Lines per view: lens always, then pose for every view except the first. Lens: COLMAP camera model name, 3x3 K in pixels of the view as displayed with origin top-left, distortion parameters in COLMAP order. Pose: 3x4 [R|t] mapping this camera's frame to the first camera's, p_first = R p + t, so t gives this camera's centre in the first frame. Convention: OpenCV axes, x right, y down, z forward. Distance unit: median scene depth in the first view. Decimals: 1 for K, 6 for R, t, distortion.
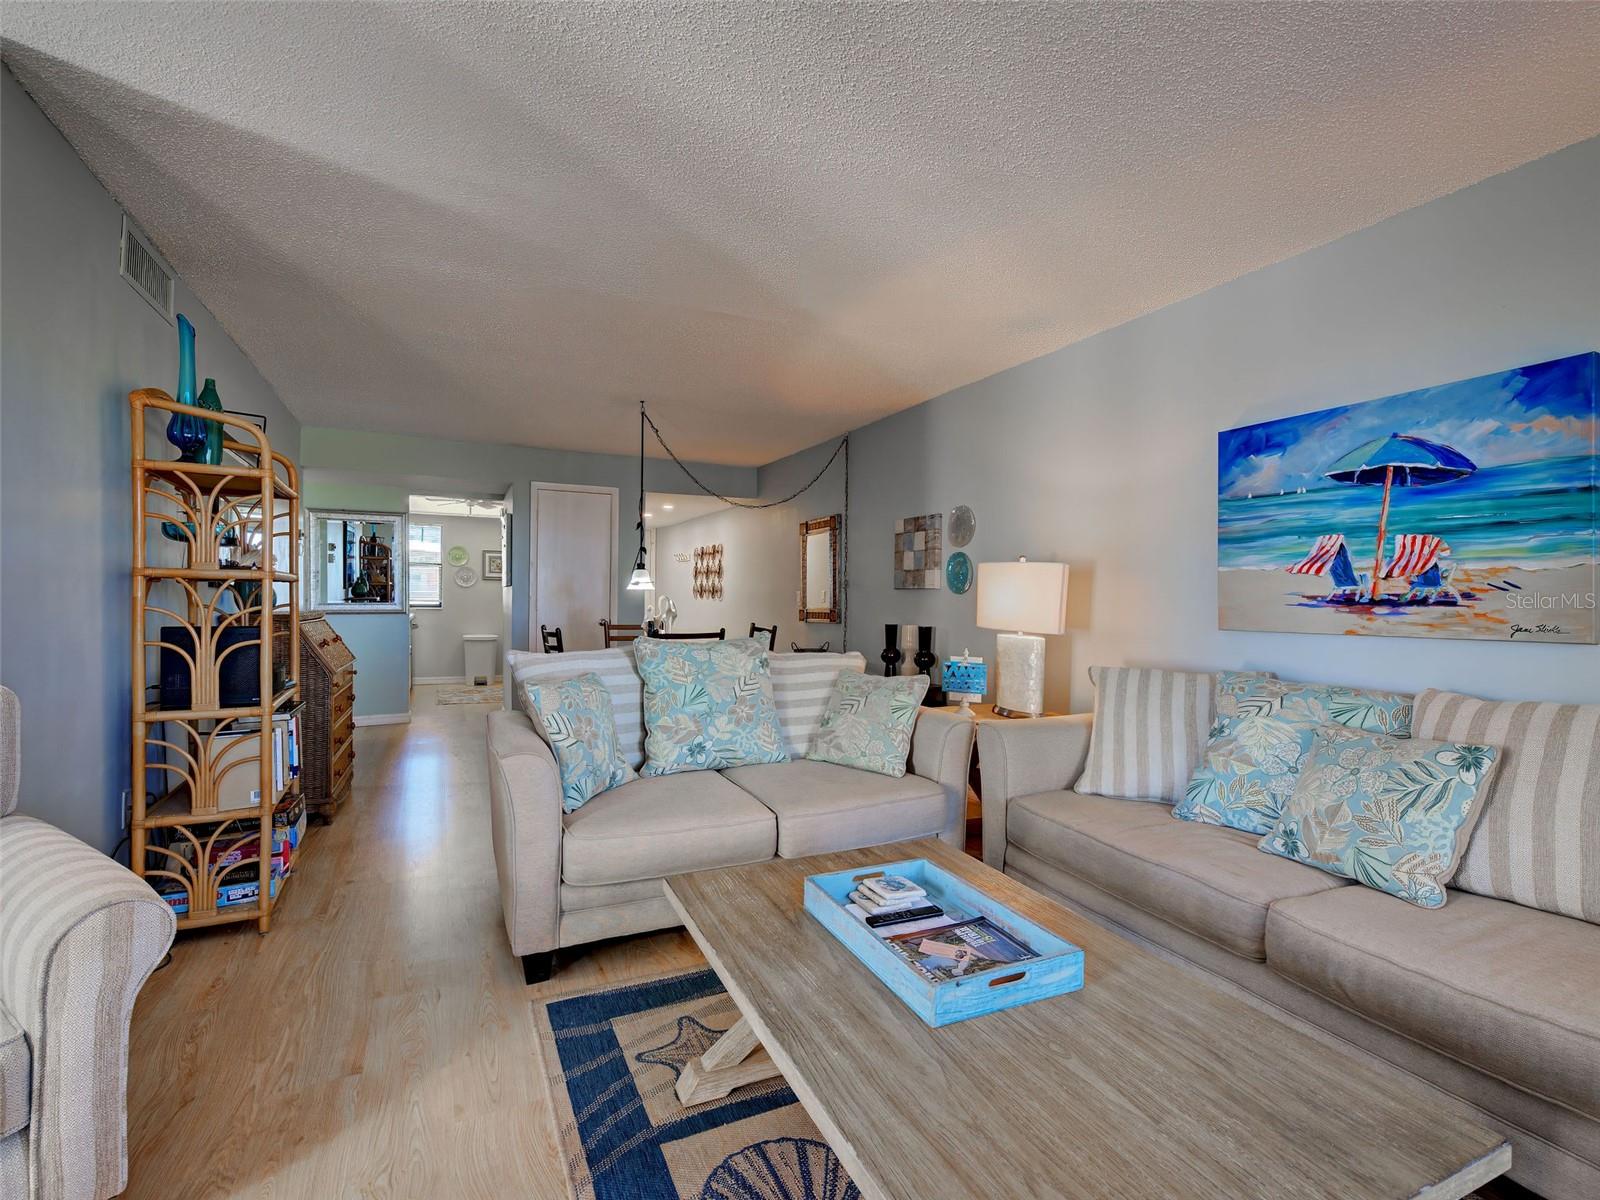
lens RADIAL K [[772.2, 0, 798.3], [0, 772.2, 610.2], [0, 0, 1]] dist [0.001054, 0.002482]
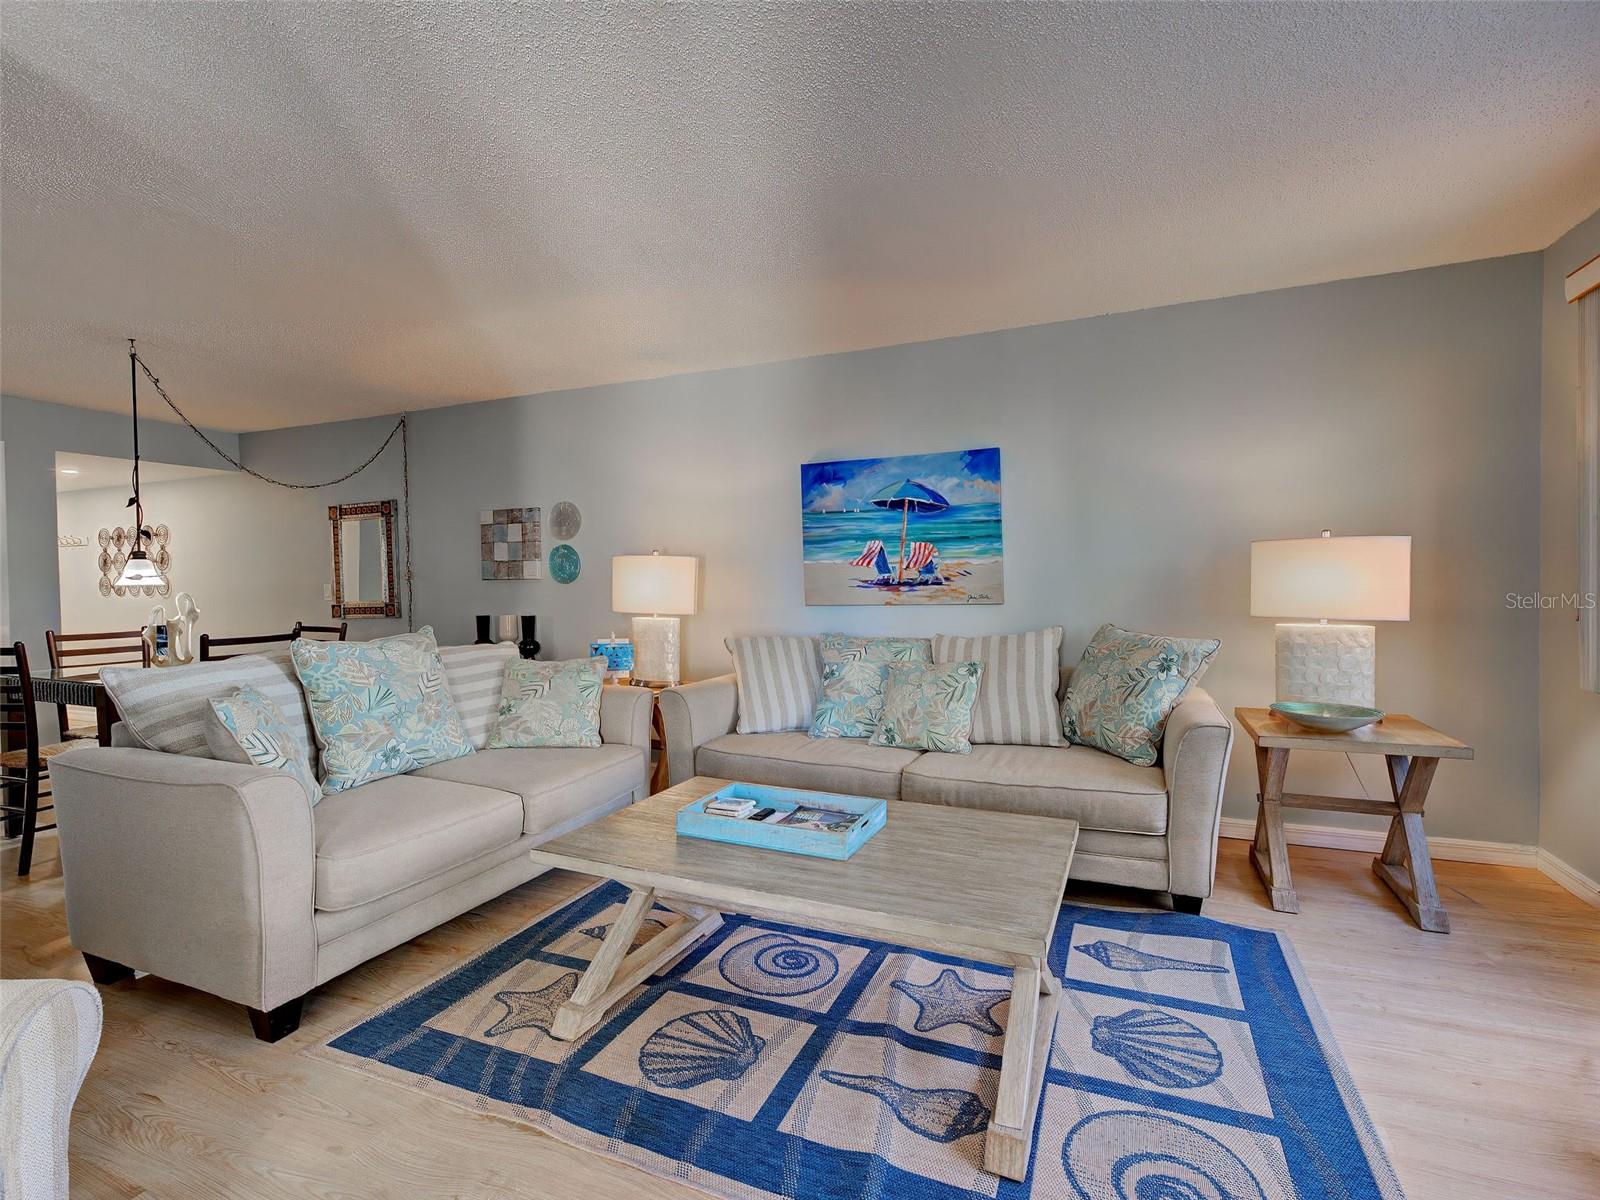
lens RADIAL K [[772.2, 0, 828.5], [0, 772.2, 601.7], [0, 0, 1]] dist [0.001054, 0.002482]
pose [[0.729373, -0.034670, 0.683237, -0.436404], [0.030932, 0.999365, 0.017691, -0.005885], [-0.683416, 0.008231, 0.729982, -0.060310]]
